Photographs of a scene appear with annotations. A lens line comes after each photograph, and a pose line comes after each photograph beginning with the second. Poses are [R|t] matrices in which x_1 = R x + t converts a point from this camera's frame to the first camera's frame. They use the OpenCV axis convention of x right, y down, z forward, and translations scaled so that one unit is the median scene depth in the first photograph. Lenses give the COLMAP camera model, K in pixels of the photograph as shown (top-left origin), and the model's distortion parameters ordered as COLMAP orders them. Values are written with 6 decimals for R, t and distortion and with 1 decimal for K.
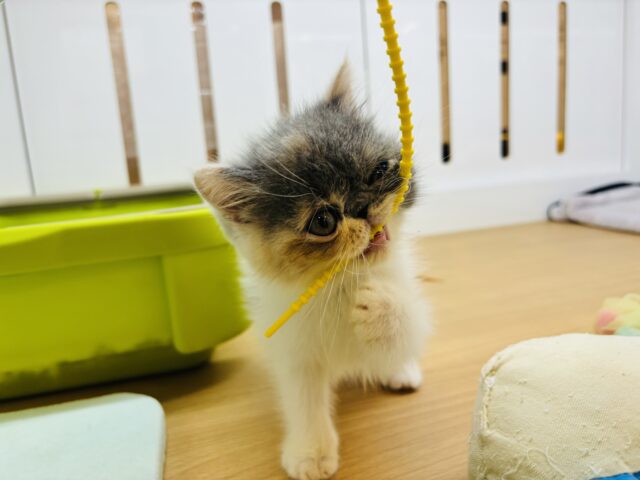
lens RADIAL K [[492.5, 0, 320.0], [0, 492.5, 240.0], [0, 0, 1]] dist [-0.006127, -0.043648]
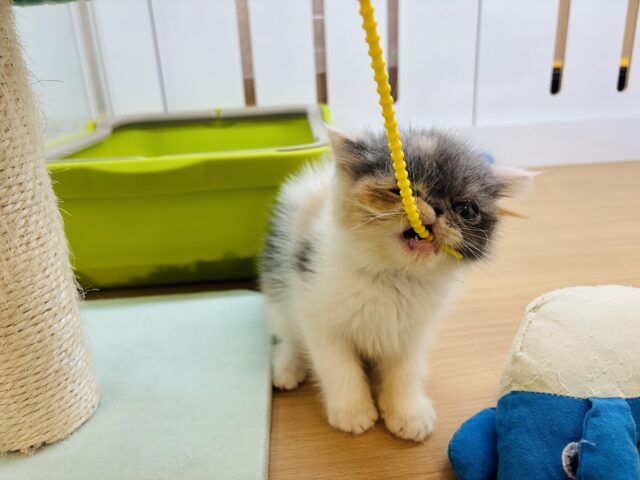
lens RADIAL K [[482.3, 0, 320.0], [0, 482.3, 240.0], [0, 0, 1]] dist [-0.000495, -0.047292]
pose [[0.977785, 0.091670, -0.188502, 0.022722], [-0.056073, 0.980916, 0.186170, -0.071186], [0.201971, -0.171464, 0.964265, -0.182762]]
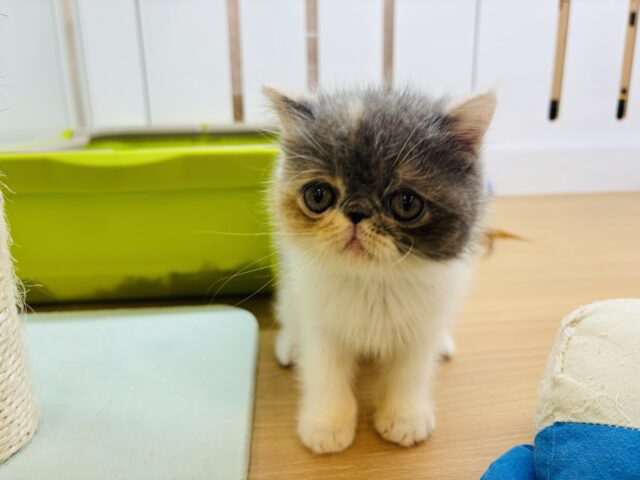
lens RADIAL K [[488.9, 0, 316.7], [0, 488.9, 237.5], [0, 0, 1]] dist [-0.003275, -0.052362]
pose [[0.979657, 0.104686, -0.171210, -0.015565], [-0.086950, 0.990339, 0.108016, 0.018461], [0.180863, -0.090932, 0.979296, -0.058428]]
